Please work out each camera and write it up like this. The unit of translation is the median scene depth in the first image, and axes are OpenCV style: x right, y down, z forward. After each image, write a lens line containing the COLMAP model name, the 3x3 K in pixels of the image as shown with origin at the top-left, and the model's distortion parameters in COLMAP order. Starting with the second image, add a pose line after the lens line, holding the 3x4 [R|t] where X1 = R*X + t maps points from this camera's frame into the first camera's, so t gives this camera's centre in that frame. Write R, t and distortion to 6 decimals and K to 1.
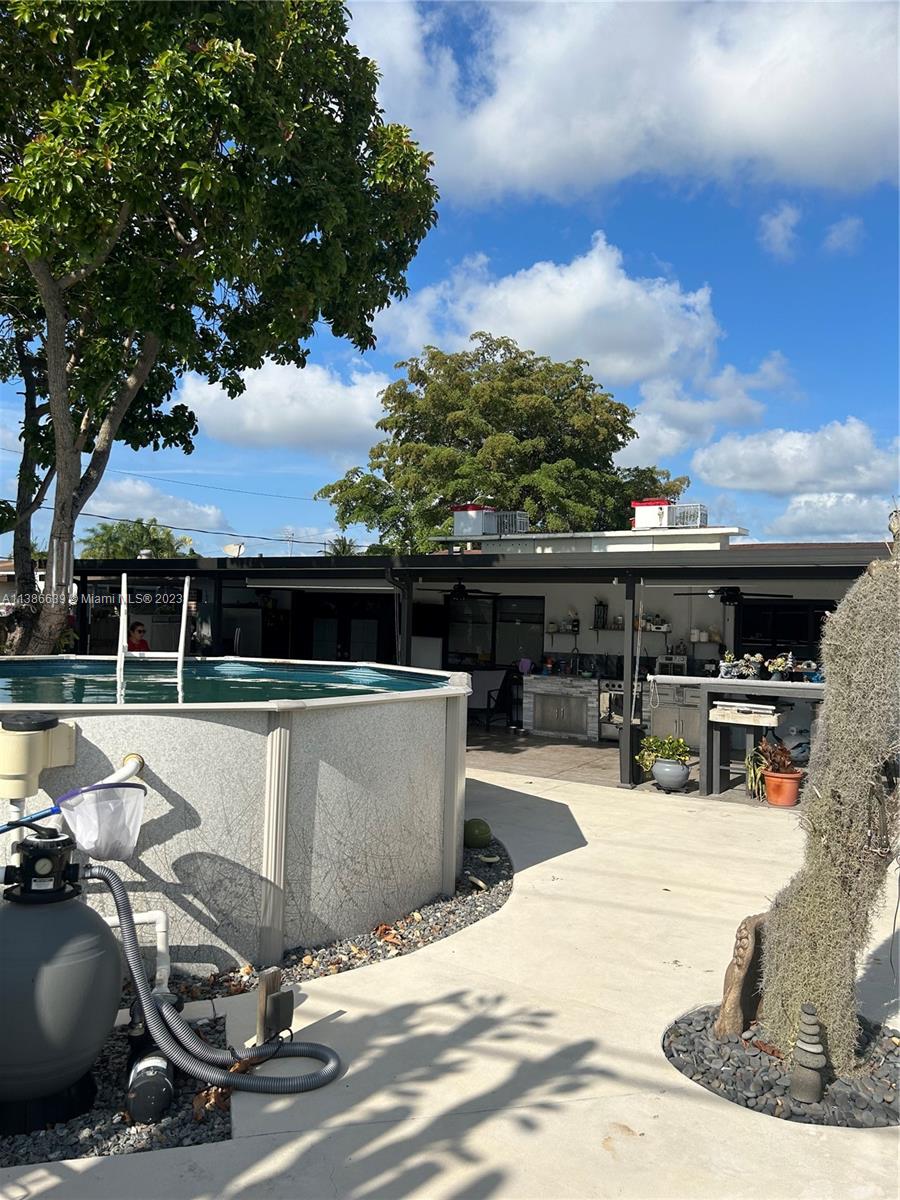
lens RADIAL K [[900.9, 0, 449.2], [0, 900.9, 619.7], [0, 0, 1]] dist [0.020587, -0.010574]
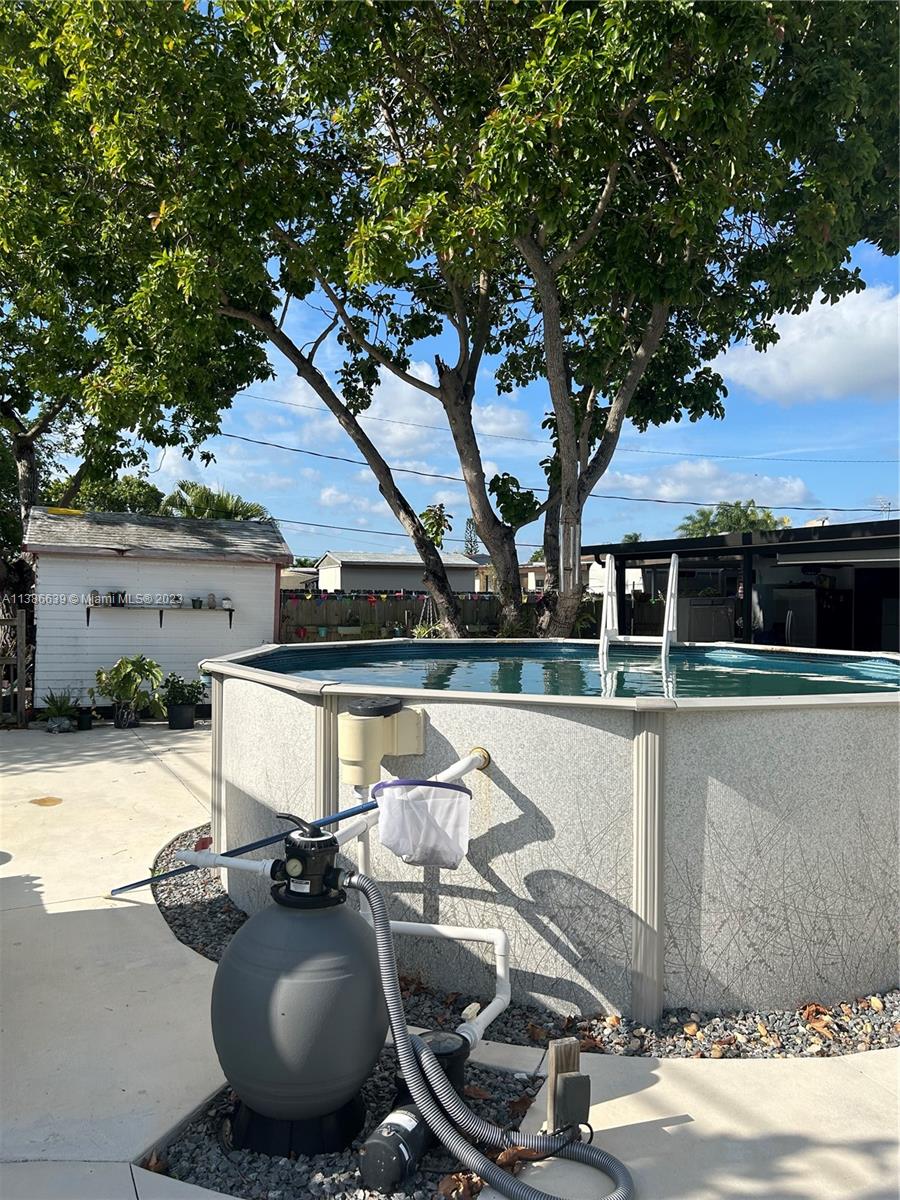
lens RADIAL K [[900.9, 0, 449.2], [0, 900.9, 619.7], [0, 0, 1]] dist [0.020587, -0.010574]
pose [[0.794164, -0.000173, -0.607703, 0.157998], [0.010476, 0.999855, 0.013407, 0.008103], [0.607613, -0.017013, 0.794051, 0.255892]]
